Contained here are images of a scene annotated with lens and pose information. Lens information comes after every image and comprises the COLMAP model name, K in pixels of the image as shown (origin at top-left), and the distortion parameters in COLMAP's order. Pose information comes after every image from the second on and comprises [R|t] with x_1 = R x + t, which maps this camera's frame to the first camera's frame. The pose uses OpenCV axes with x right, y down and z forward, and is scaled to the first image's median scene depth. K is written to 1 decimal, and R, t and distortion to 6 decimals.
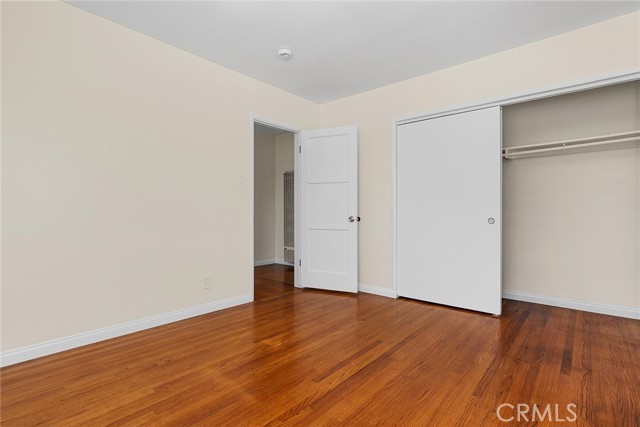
lens RADIAL K [[331.4, 0, 320.0], [0, 331.4, 213.5], [0, 0, 1]] dist [-0.001204, 0.000039]
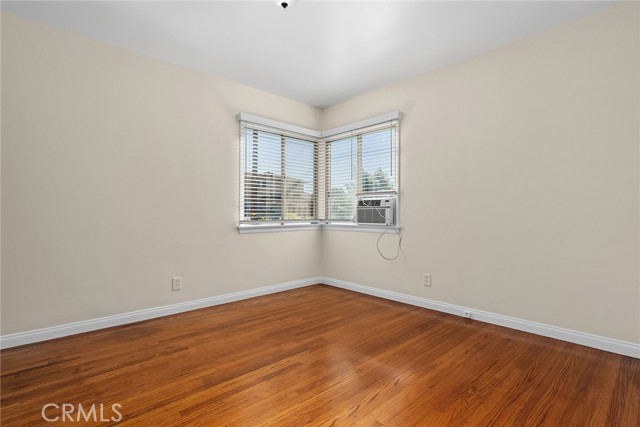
lens RADIAL K [[331.4, 0, 320.0], [0, 331.4, 213.5], [0, 0, 1]] dist [-0.001204, 0.000039]
pose [[-0.993909, -0.003117, 0.110164, -0.187715], [-0.003294, 0.999994, -0.001418, -0.004872], [-0.110159, -0.001772, -0.993912, 1.957975]]
